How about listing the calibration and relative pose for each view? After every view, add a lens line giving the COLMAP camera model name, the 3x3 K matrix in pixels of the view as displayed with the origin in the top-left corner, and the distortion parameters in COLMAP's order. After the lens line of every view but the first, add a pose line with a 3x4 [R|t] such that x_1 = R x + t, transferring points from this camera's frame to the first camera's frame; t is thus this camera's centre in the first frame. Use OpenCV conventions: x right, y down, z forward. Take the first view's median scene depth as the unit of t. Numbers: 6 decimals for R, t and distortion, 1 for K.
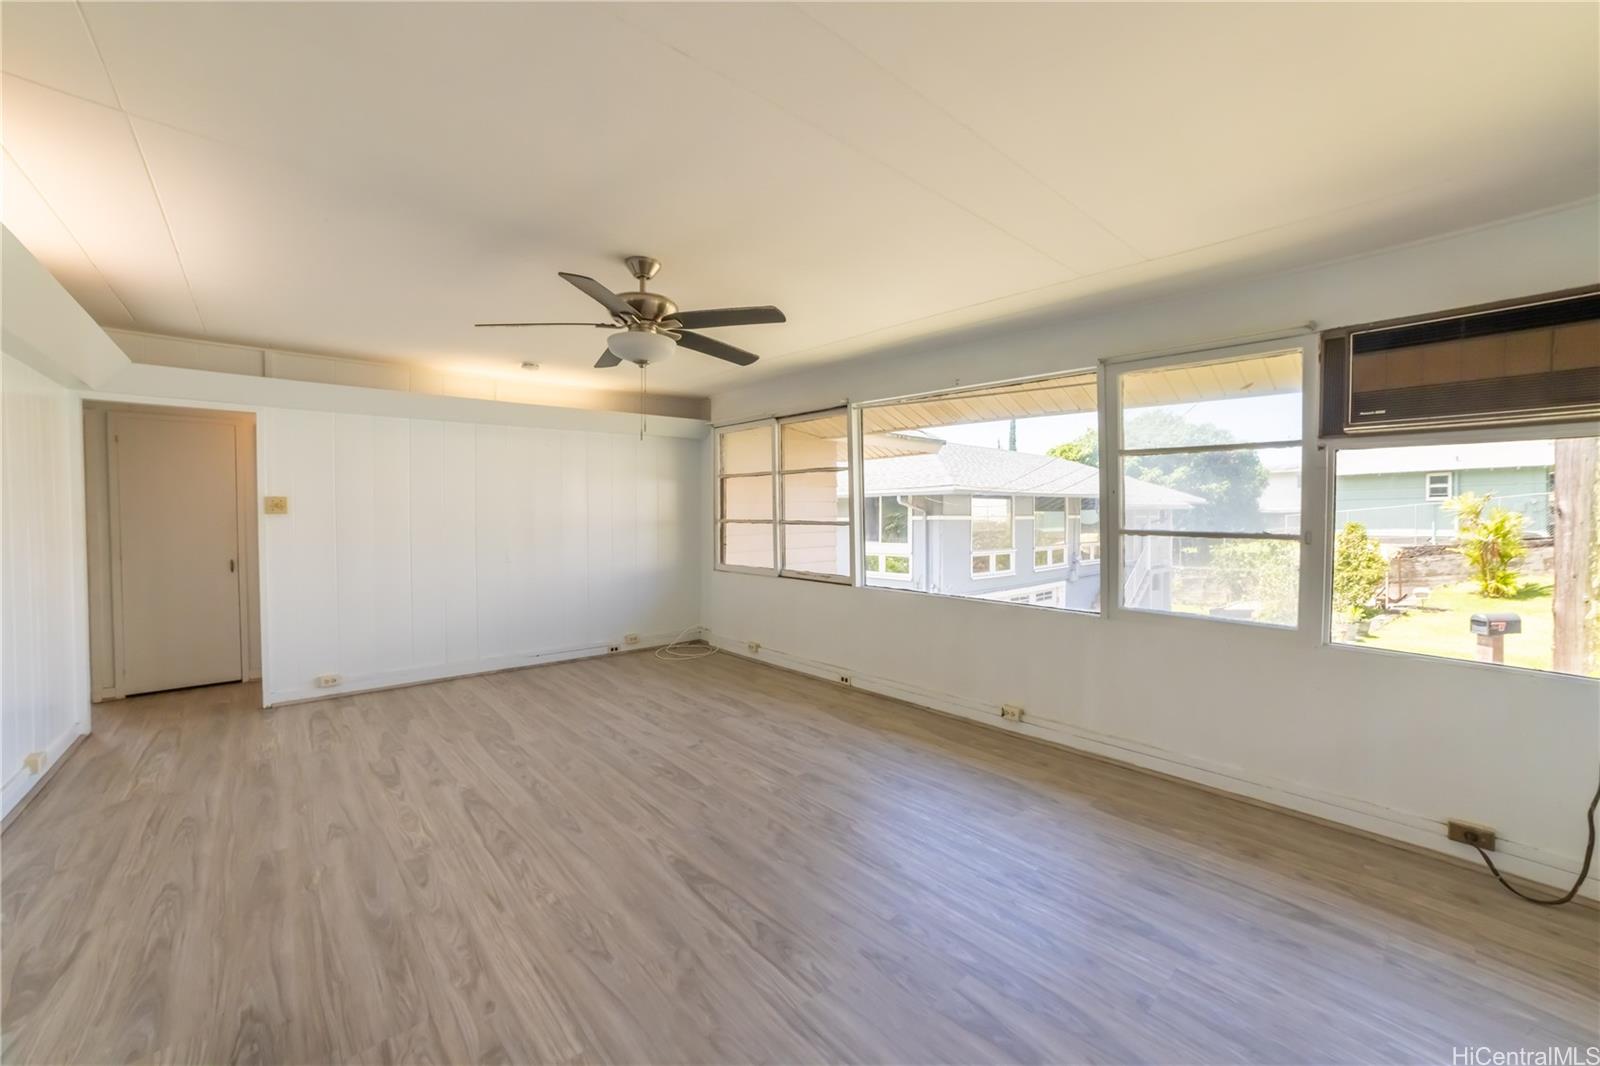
lens RADIAL K [[640.5, 0, 815.9], [0, 640.5, 521.5], [0, 0, 1]] dist [-0.086502, 0.035007]
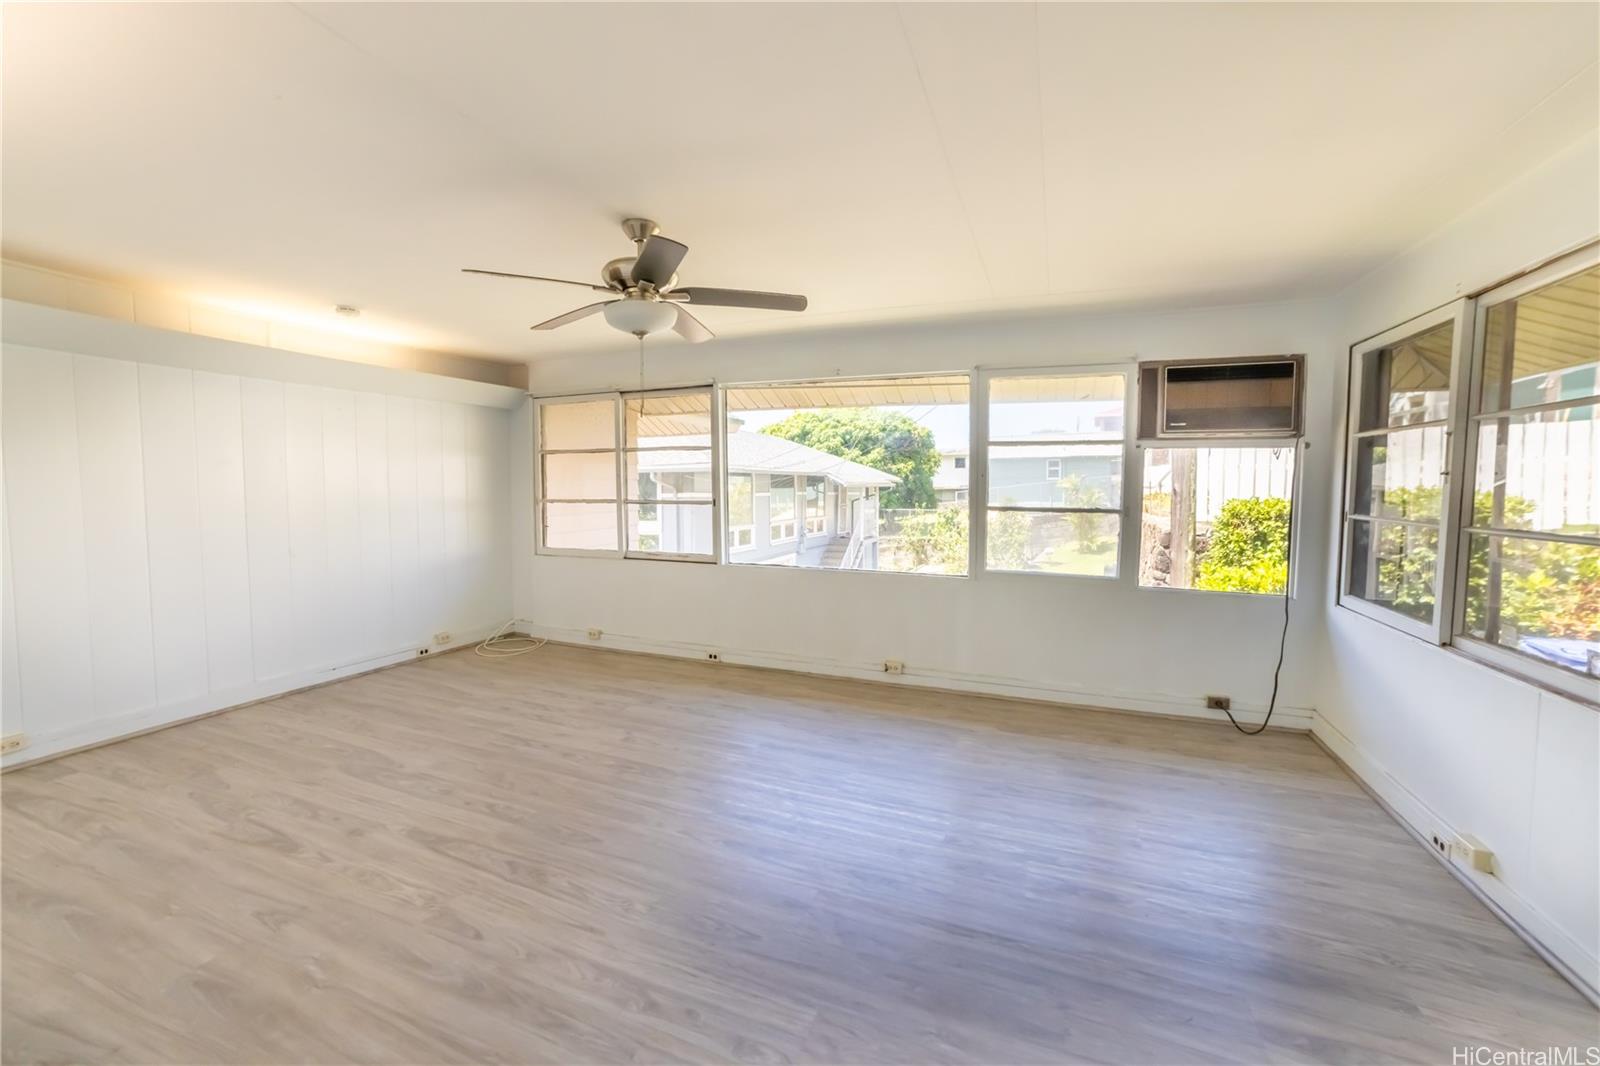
lens RADIAL K [[646.6, 0, 801.4], [0, 646.6, 520.5], [0, 0, 1]] dist [-0.087637, 0.035117]
pose [[0.900337, -0.020618, 0.434704, -0.343690], [0.005168, 0.999313, 0.036694, -0.006881], [-0.435162, -0.030790, 0.899825, 0.030455]]
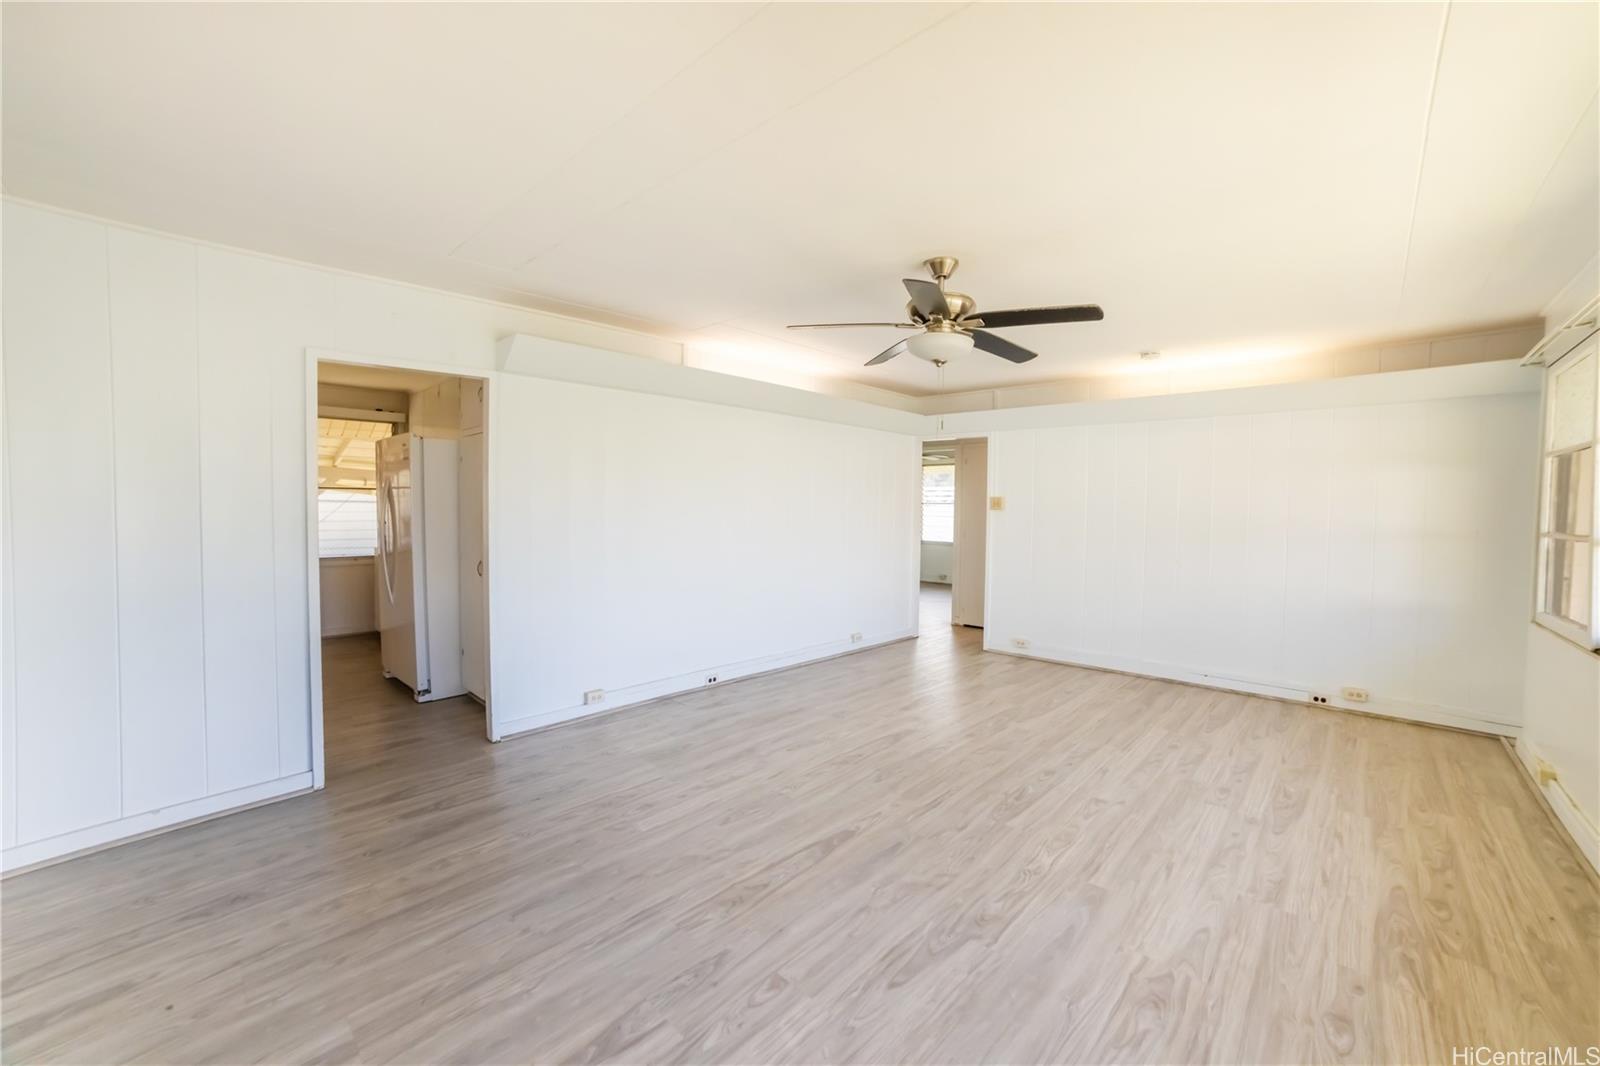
lens RADIAL K [[634.3, 0, 800.9], [0, 634.3, 526.1], [0, 0, 1]] dist [-0.080058, 0.032877]
pose [[0.073439, 0.035517, -0.996667, 0.520445], [-0.029460, 0.999007, 0.033430, -0.011395], [0.996865, 0.026907, 0.074412, 0.513970]]
